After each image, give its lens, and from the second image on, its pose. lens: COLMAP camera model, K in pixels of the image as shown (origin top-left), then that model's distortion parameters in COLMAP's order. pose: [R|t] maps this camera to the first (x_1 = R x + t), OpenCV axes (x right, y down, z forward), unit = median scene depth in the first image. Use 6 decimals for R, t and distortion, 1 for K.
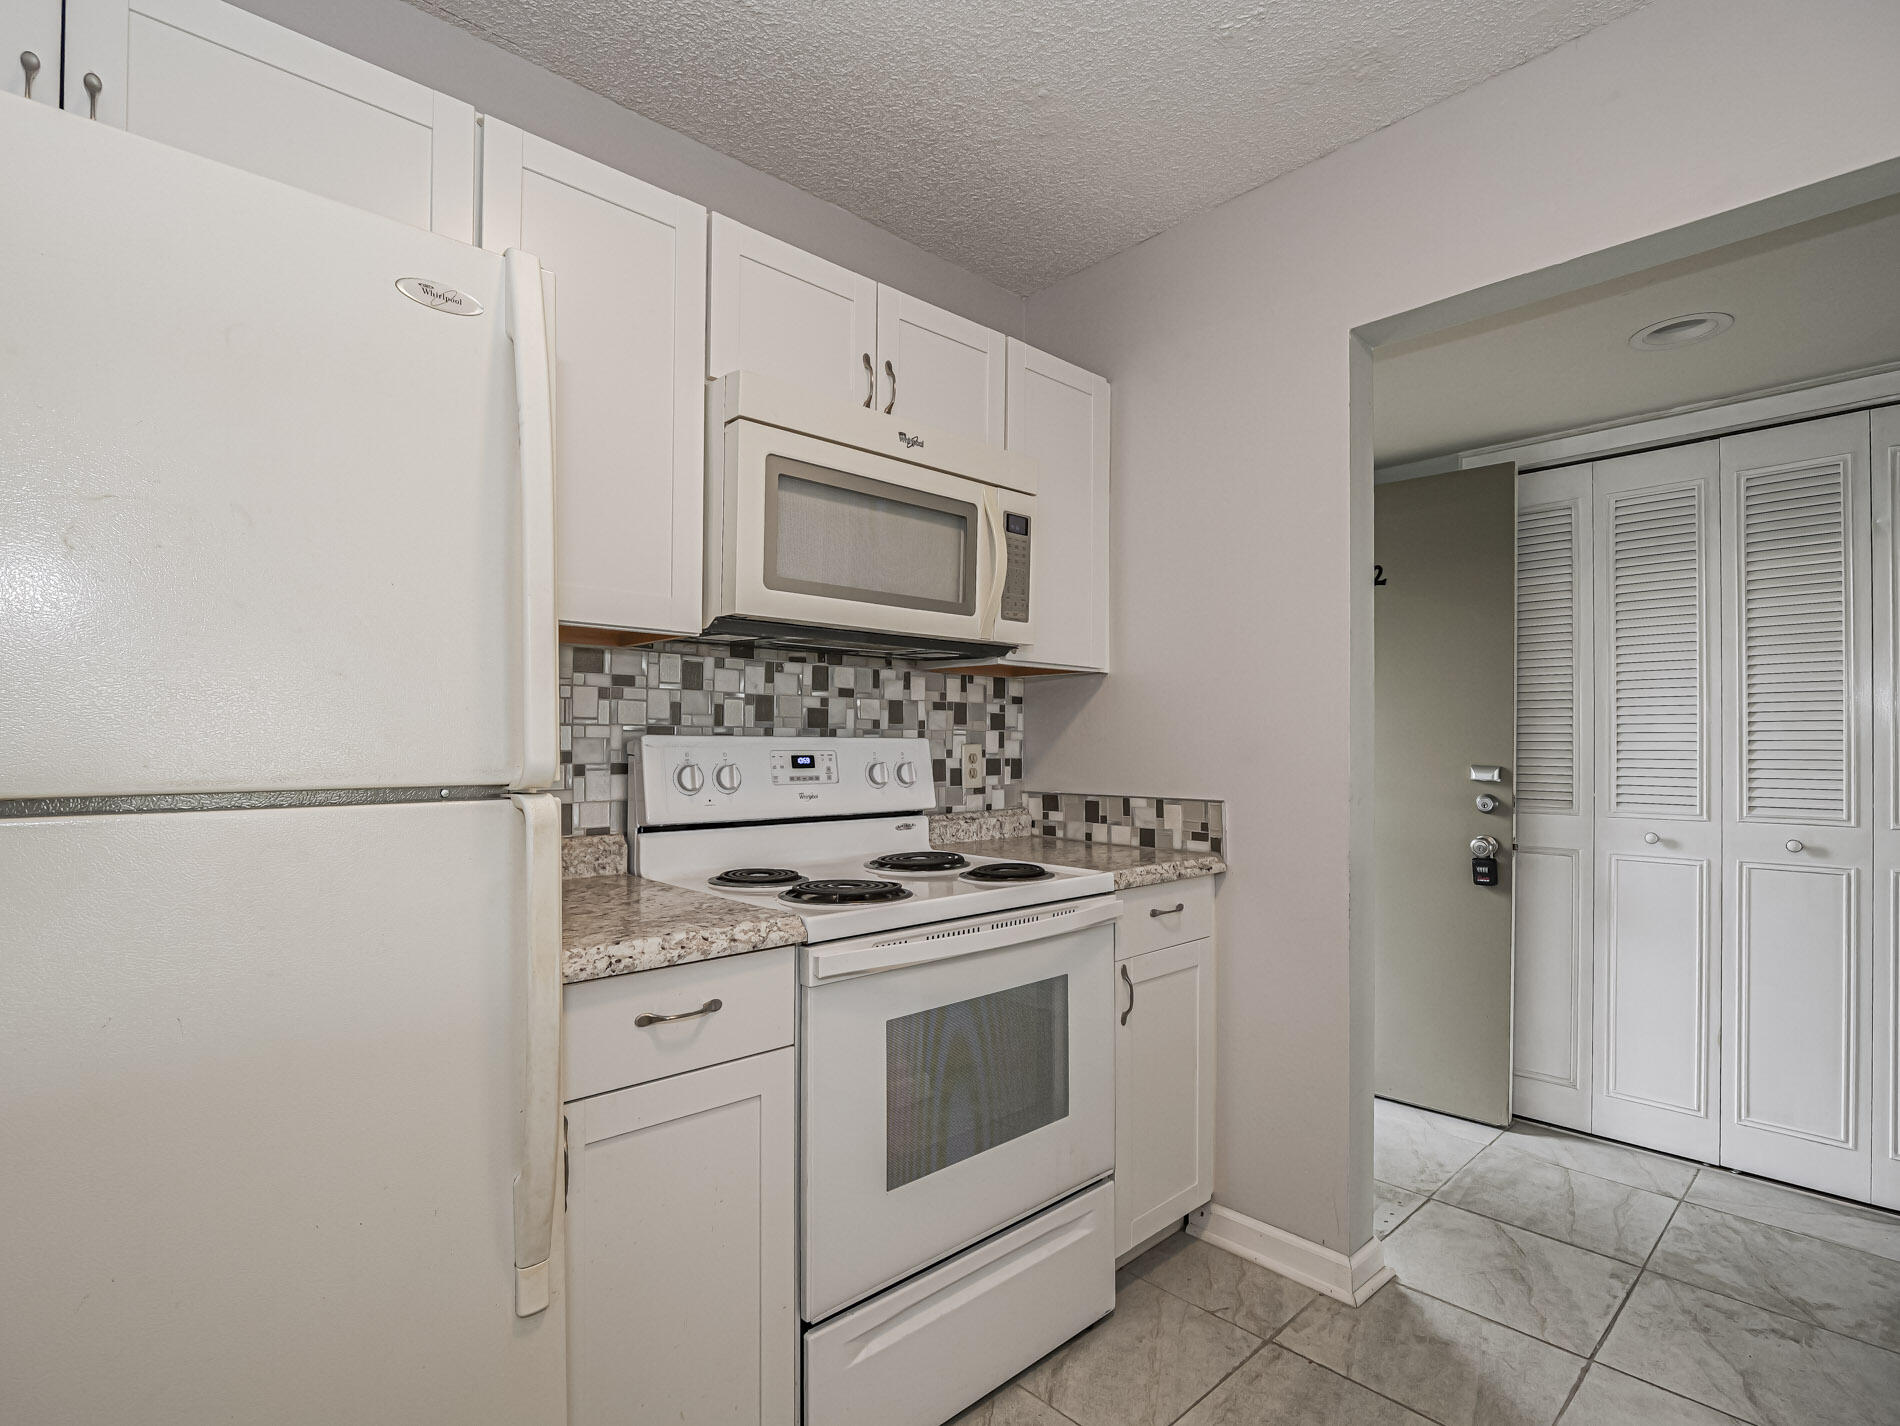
lens RADIAL K [[899.2, 0, 949.1], [0, 899.2, 706.1], [0, 0, 1]] dist [-0.000627, -0.000123]
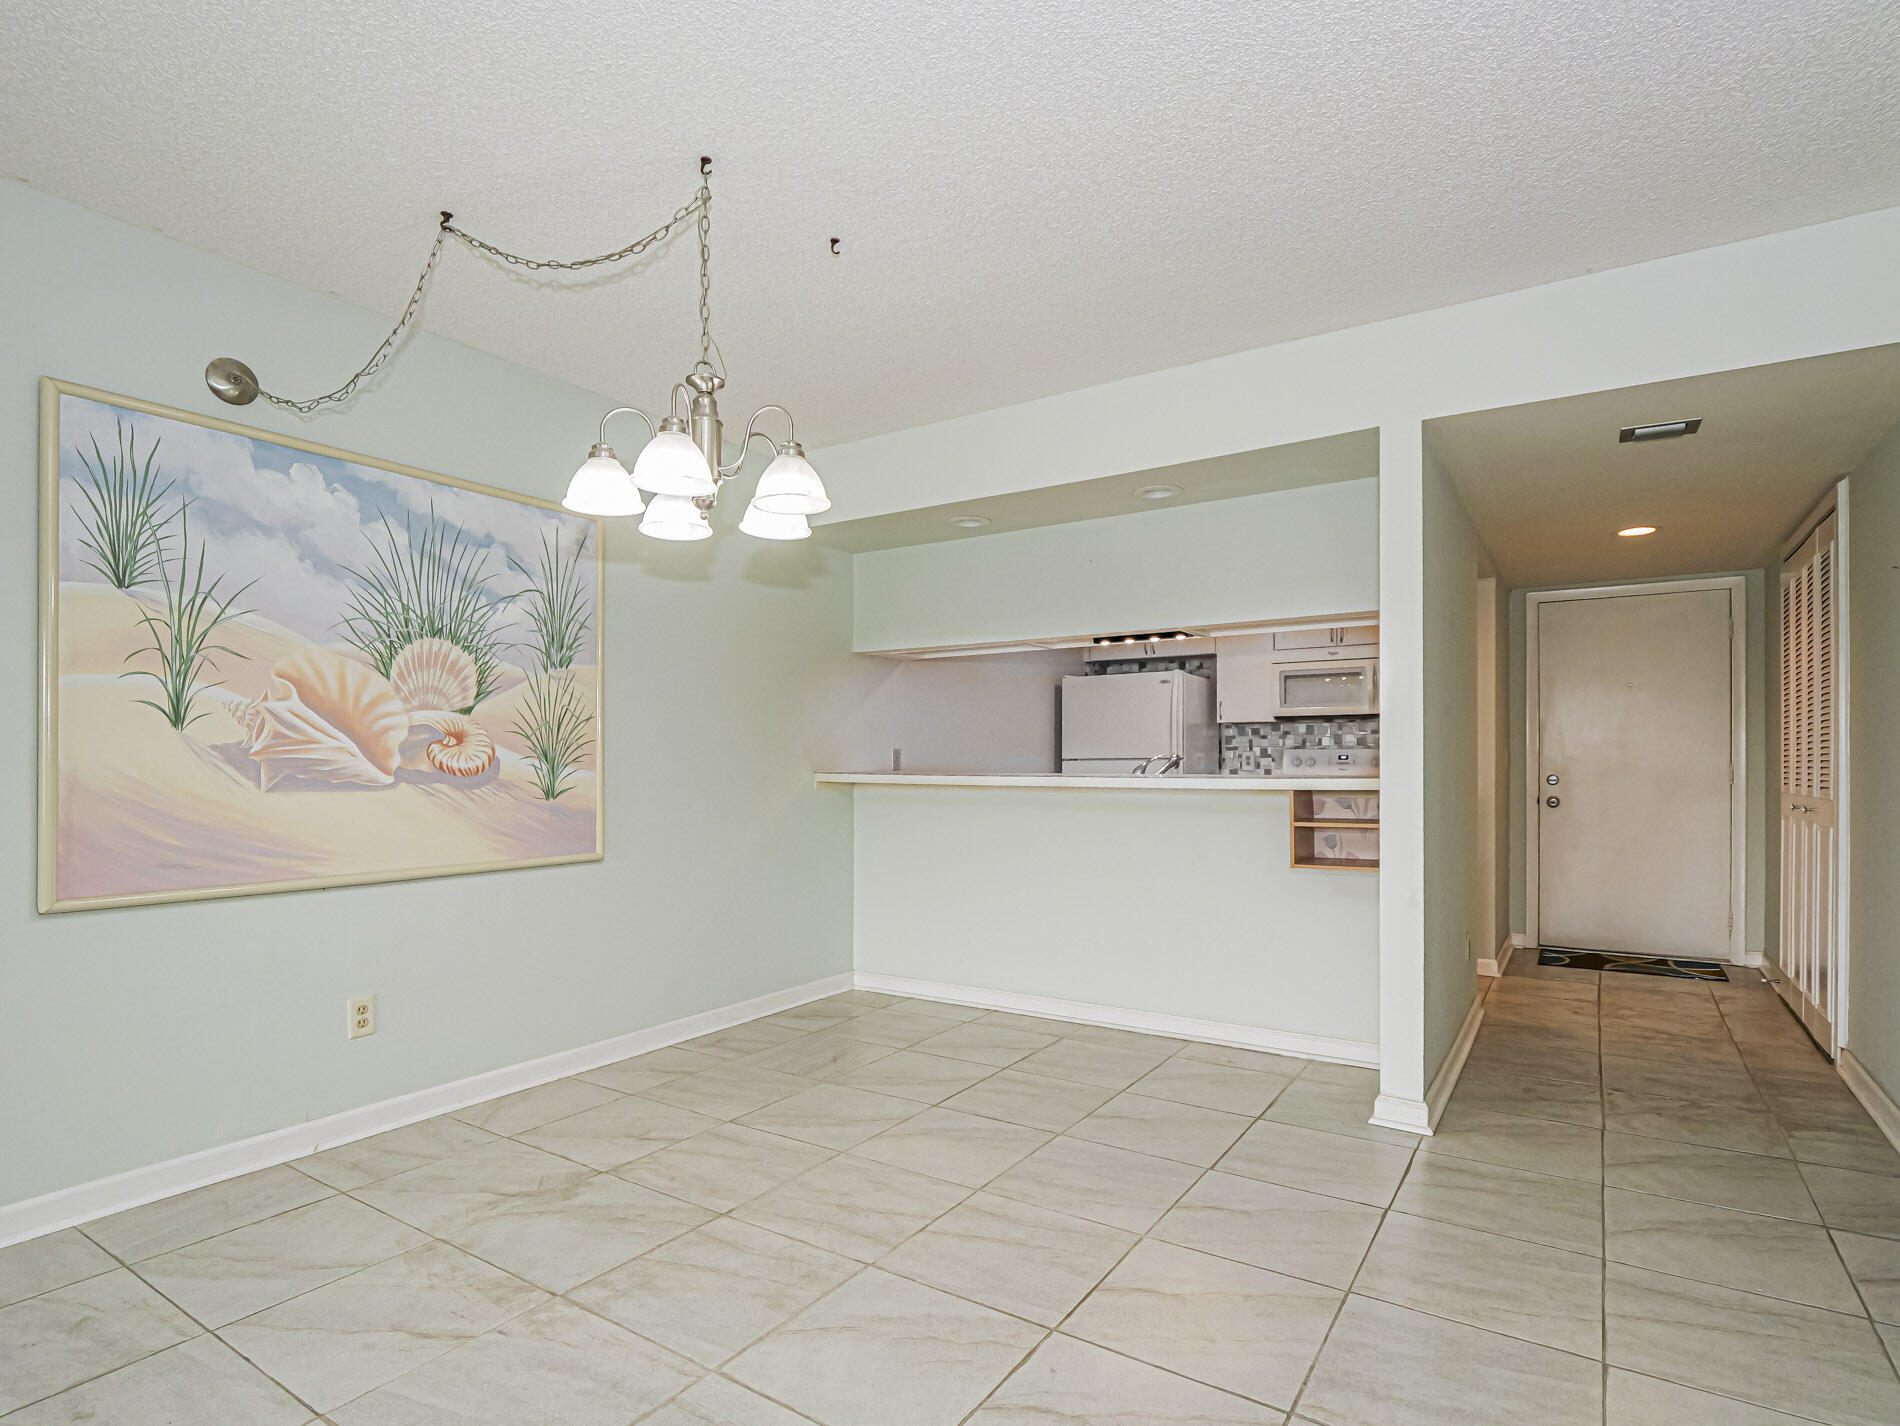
lens RADIAL K [[992.7, 0, 951.3], [0, 992.7, 734.6], [0, 0, 1]] dist [-0.011662, -0.000397]
pose [[0.257278, -0.023414, -0.966054, 2.569250], [0.042942, 0.998996, -0.012776, -0.025880], [0.965383, -0.038197, 0.258025, -1.024131]]
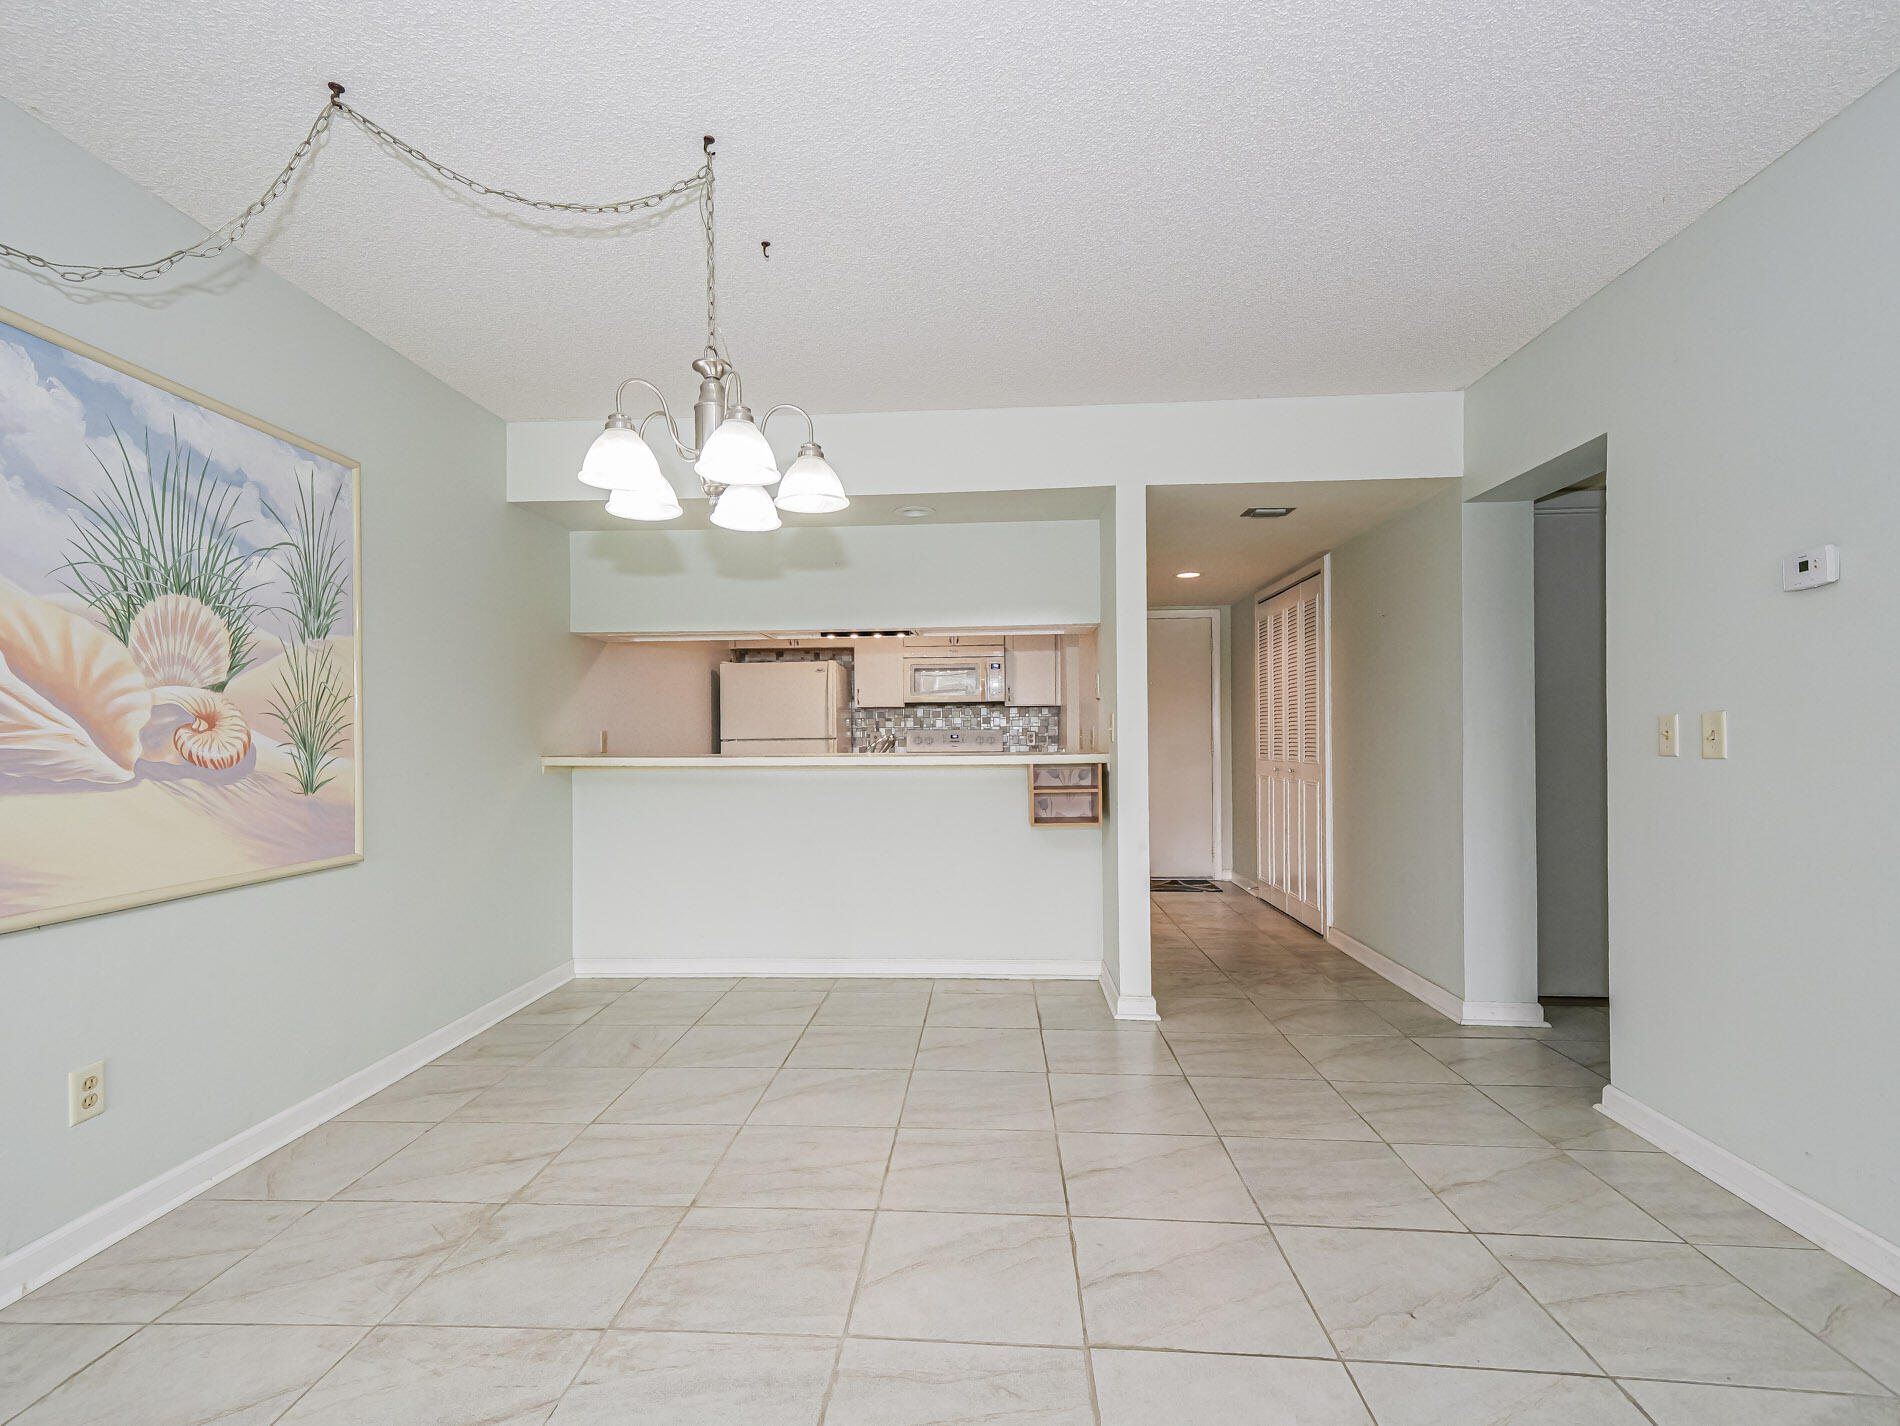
lens RADIAL K [[905.9, 0, 950.0], [0, 905.9, 713.0], [0, 0, 1]] dist [0.026038, -0.000033]
pose [[0.695445, -0.022580, -0.718225, 2.364992], [0.038047, 0.999261, 0.005425, -0.052352], [0.717571, -0.031099, 0.695790, -1.469411]]
